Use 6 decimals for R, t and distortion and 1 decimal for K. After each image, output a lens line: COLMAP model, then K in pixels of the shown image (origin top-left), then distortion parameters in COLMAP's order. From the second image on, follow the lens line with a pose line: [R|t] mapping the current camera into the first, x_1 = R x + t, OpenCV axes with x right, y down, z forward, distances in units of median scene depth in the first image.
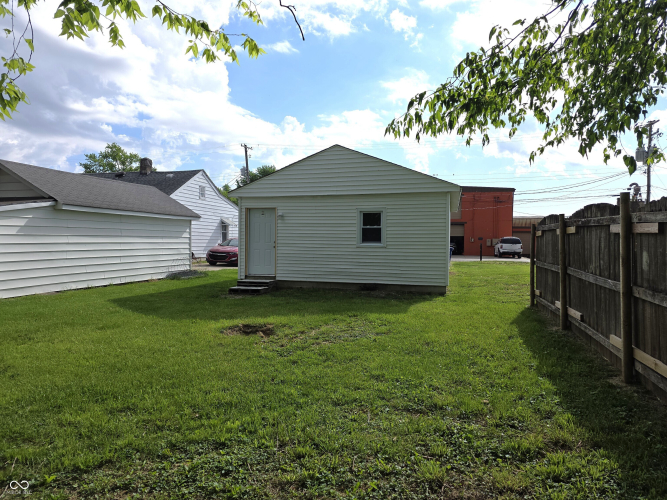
lens RADIAL K [[437.0, 0, 333.5], [0, 437.0, 250.0], [0, 0, 1]] dist [0.047466, -0.002067]
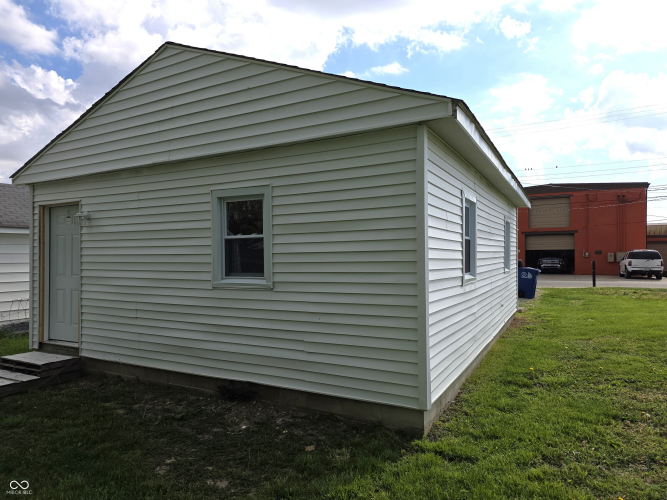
lens RADIAL K [[444.5, 0, 332.6], [0, 444.5, 253.0], [0, 0, 1]] dist [0.075806, -0.075323]
pose [[0.975600, -0.018398, -0.218785, 0.216013], [0.011938, 0.999454, -0.030810, -0.020945], [0.219233, 0.027446, 0.975287, 0.534044]]
